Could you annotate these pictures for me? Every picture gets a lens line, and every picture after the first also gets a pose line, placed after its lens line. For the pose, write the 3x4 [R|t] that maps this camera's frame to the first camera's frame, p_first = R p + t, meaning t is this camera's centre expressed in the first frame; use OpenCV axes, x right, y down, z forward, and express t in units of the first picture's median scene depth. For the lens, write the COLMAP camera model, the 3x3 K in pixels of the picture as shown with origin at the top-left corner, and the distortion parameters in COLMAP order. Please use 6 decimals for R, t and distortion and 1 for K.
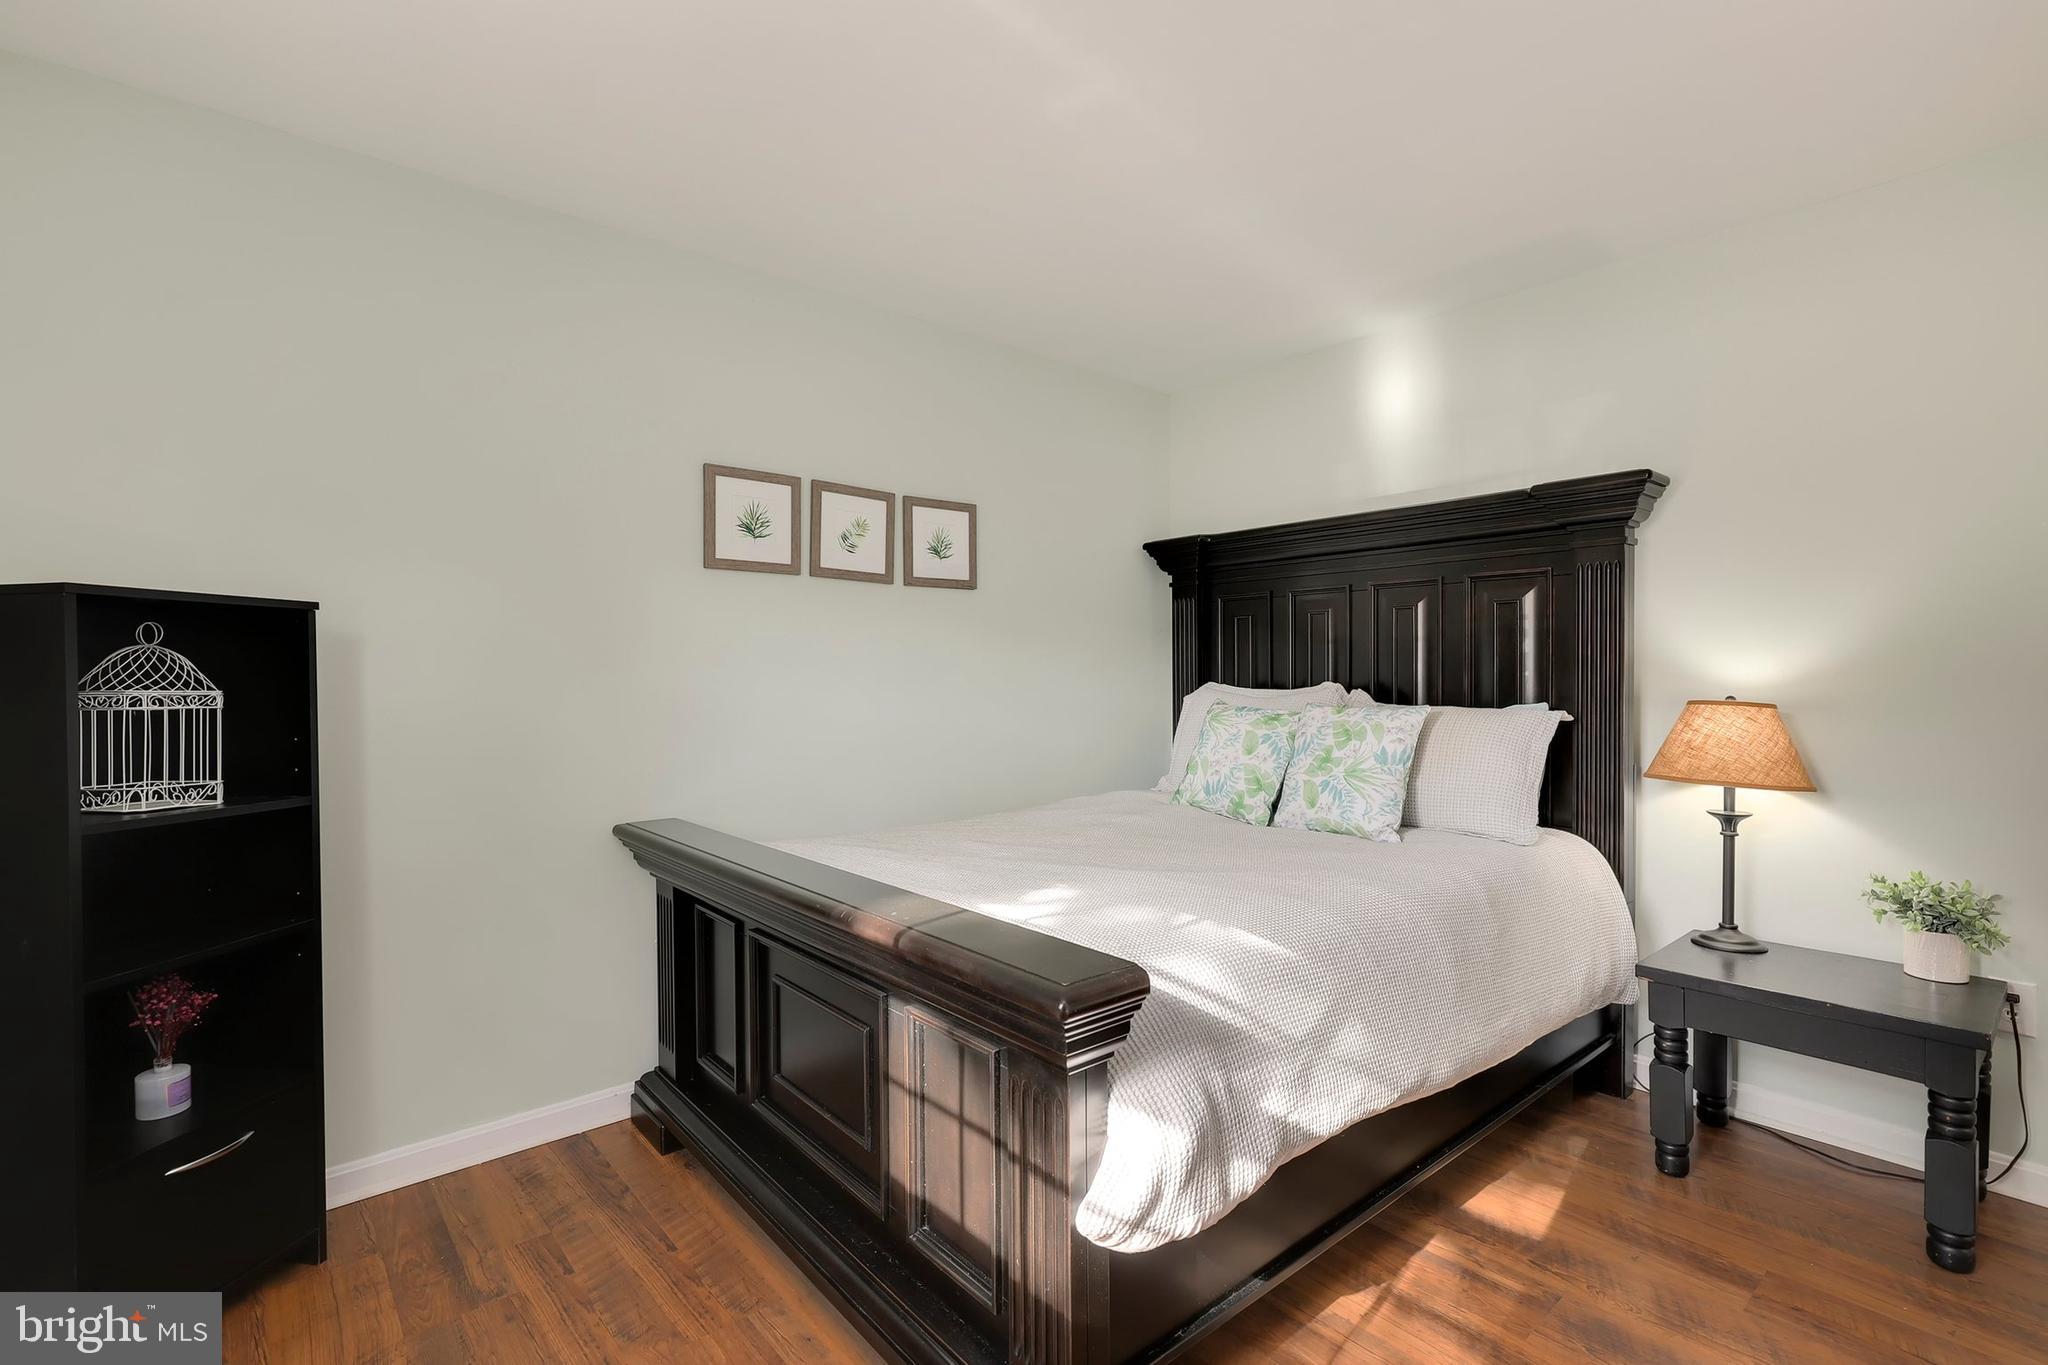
lens RADIAL K [[937.1, 0, 1026.8], [0, 937.1, 679.0], [0, 0, 1]] dist [0.002138, 0.000796]
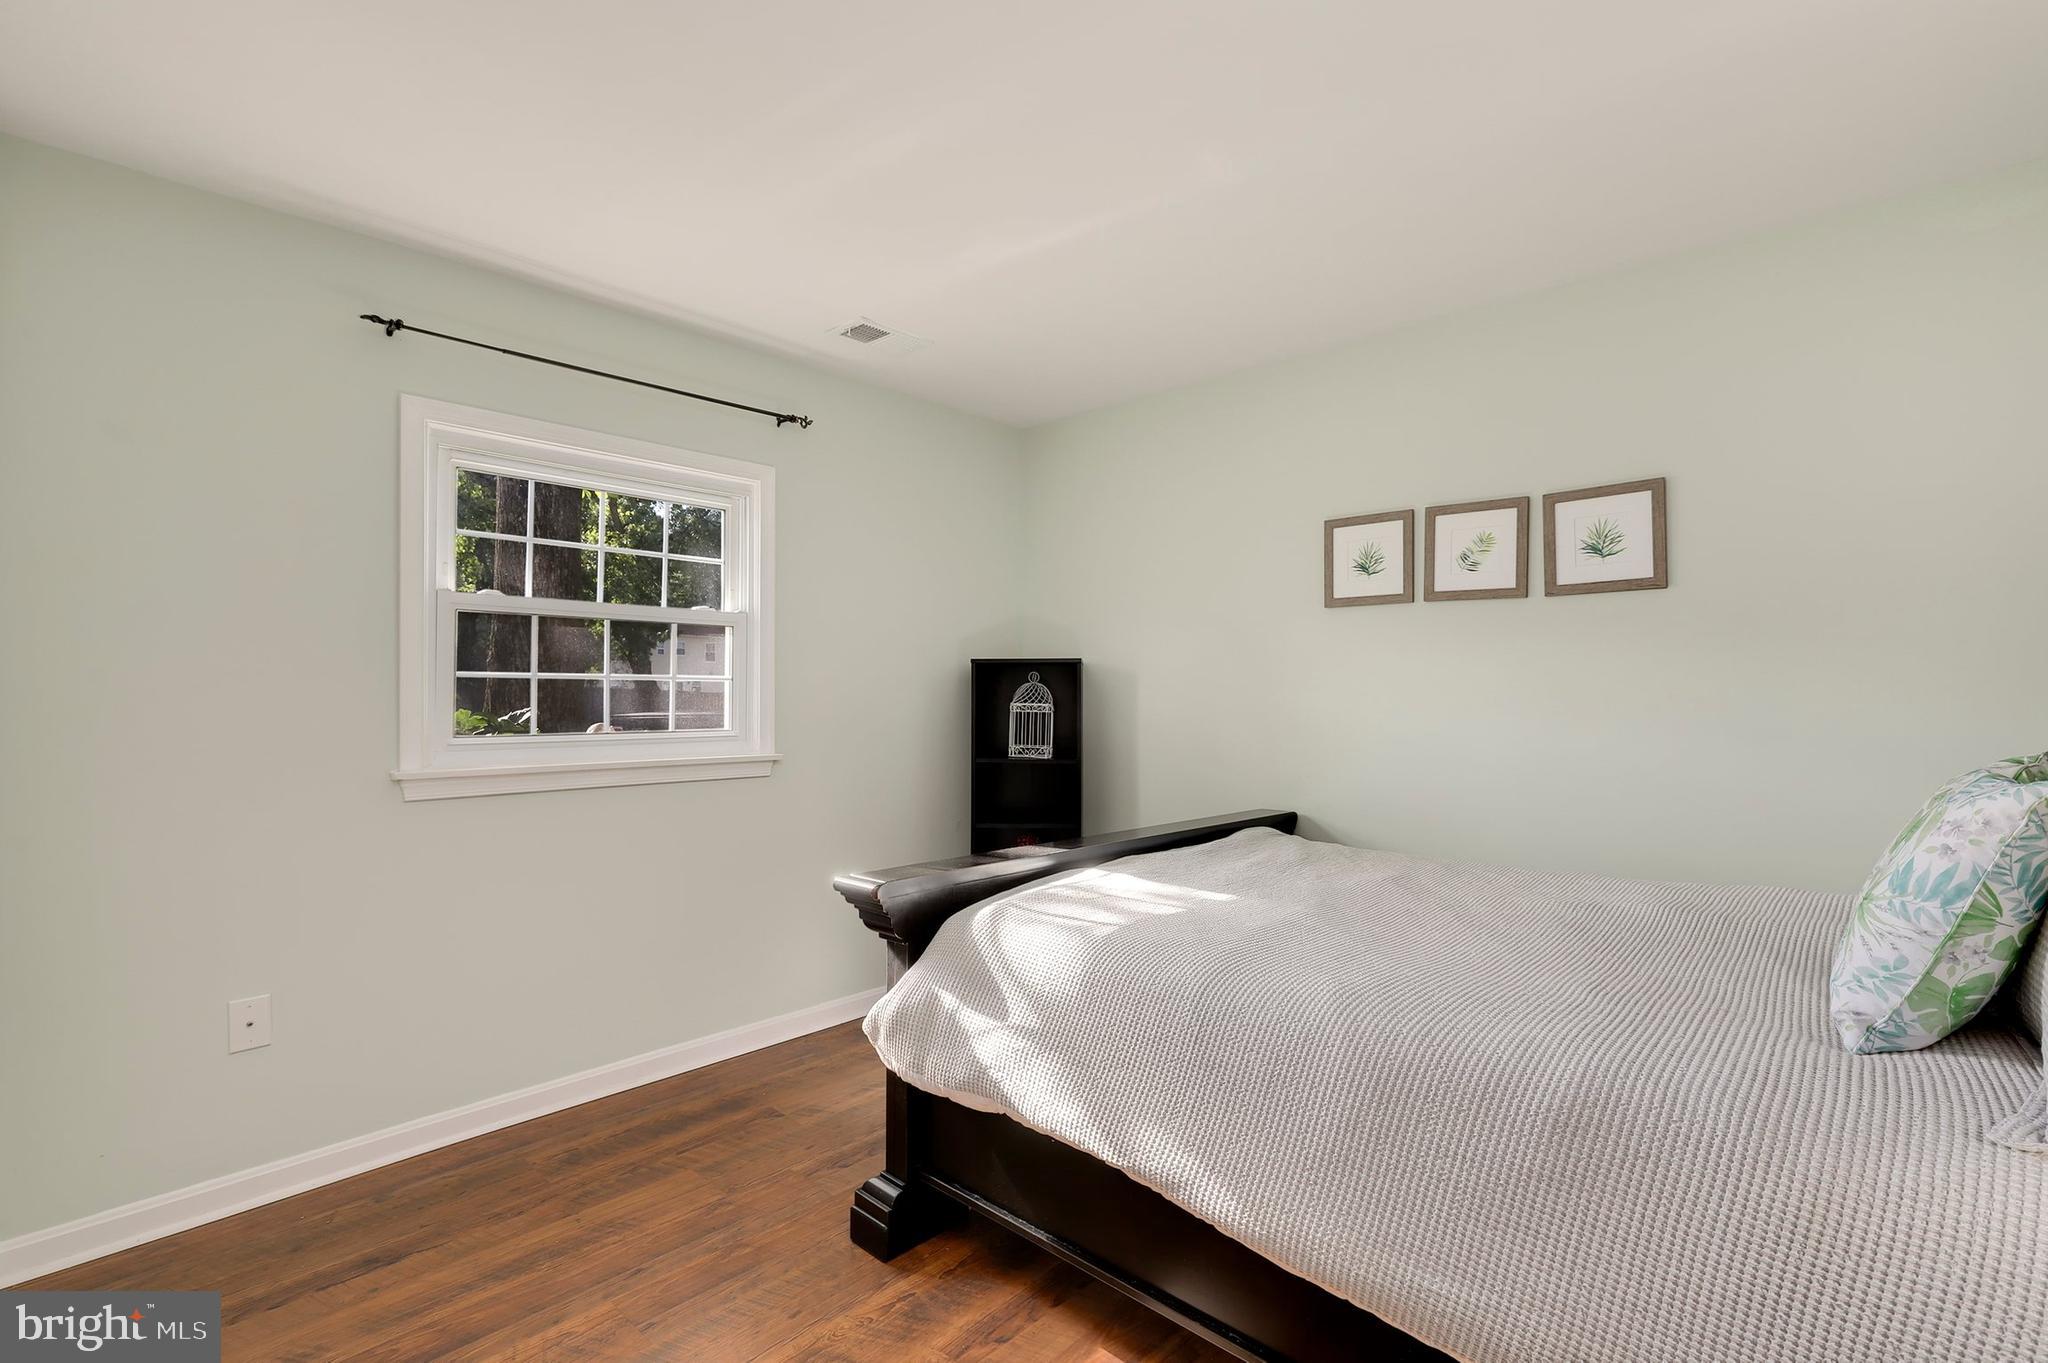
lens RADIAL K [[937.1, 0, 1025.0], [0, 937.1, 687.0], [0, 0, 1]] dist [0.002138, 0.000796]
pose [[0.101994, -0.001418, -0.994784, 0.748124], [-0.003082, 0.999994, -0.001741, -0.012573], [0.994780, 0.003243, 0.101989, 0.454517]]
